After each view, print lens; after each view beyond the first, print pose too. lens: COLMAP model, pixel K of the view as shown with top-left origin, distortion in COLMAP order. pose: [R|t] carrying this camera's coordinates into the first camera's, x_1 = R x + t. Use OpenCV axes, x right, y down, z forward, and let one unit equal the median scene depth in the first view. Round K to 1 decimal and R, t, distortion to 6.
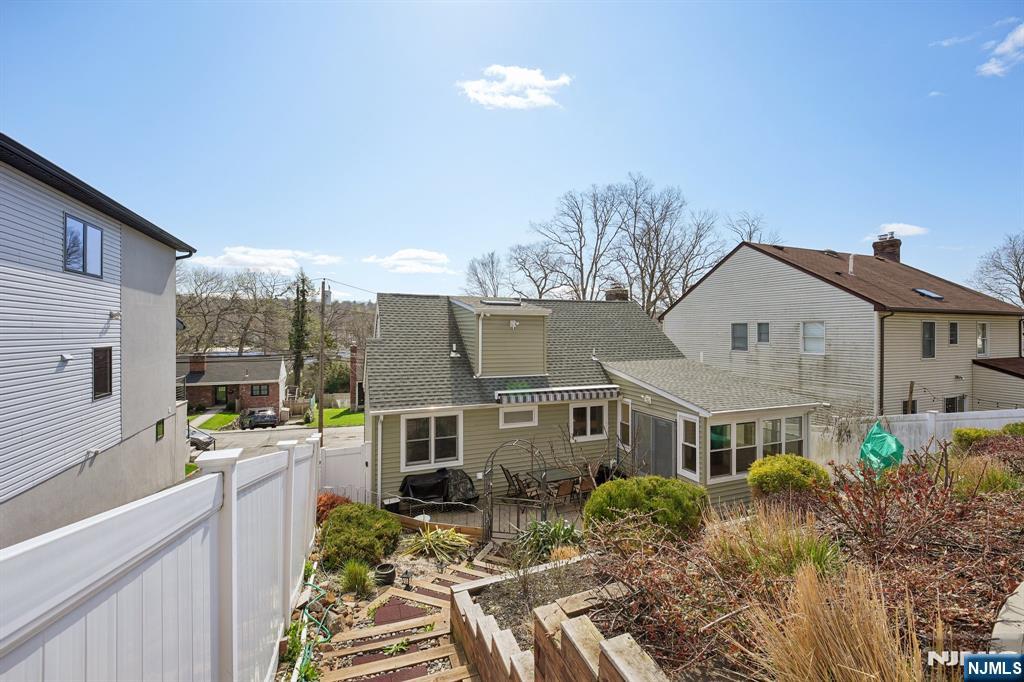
lens RADIAL K [[429.5, 0, 523.7], [0, 429.5, 327.5], [0, 0, 1]] dist [-0.000308, -0.001271]
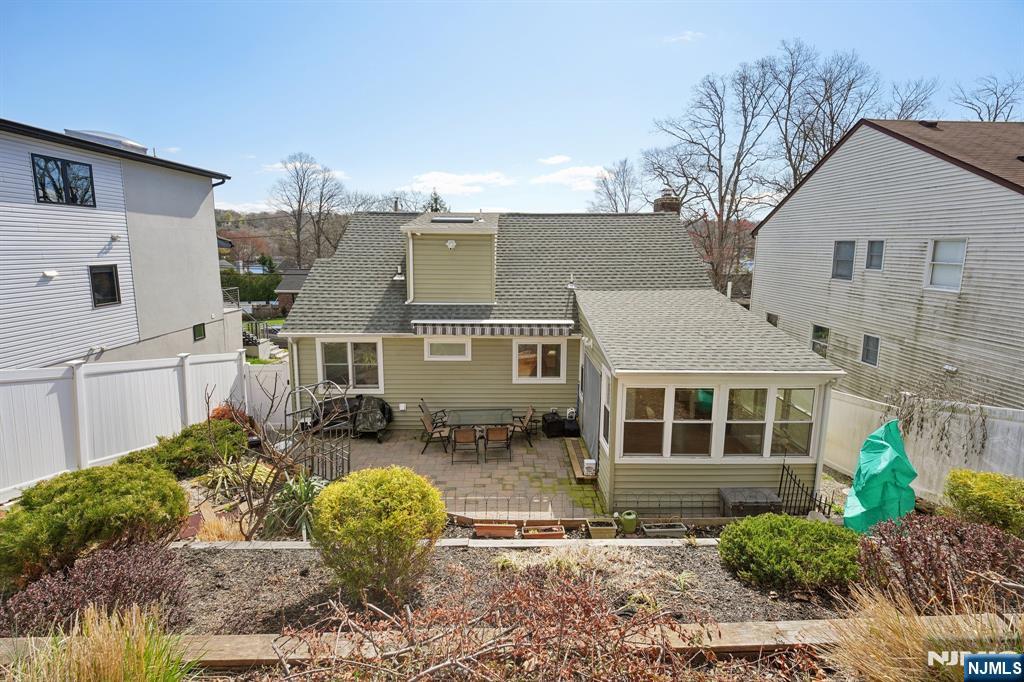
lens RADIAL K [[429.5, 0, 519.9], [0, 429.5, 304.1], [0, 0, 1]] dist [-0.000308, -0.001271]
pose [[0.930336, 0.052893, -0.362873, 0.418932], [0.000136, 0.989493, 0.144578, -0.014840], [0.366707, -0.134556, 0.920555, 0.224472]]
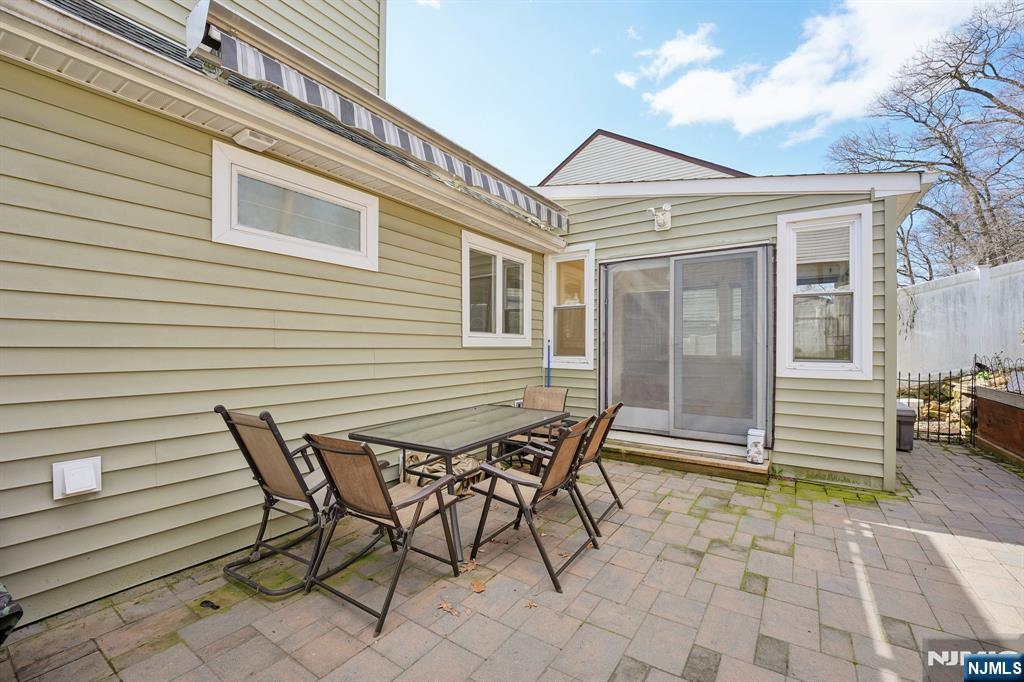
lens RADIAL K [[429.5, 0, 506.1], [0, 429.5, 345.8], [0, 0, 1]] dist [-0.000308, -0.001271]
pose [[0.849467, -0.009404, 0.527558, -0.042161], [0.001357, 0.999877, 0.015638, 0.258809], [-0.527640, -0.012568, 0.849375, 0.682334]]
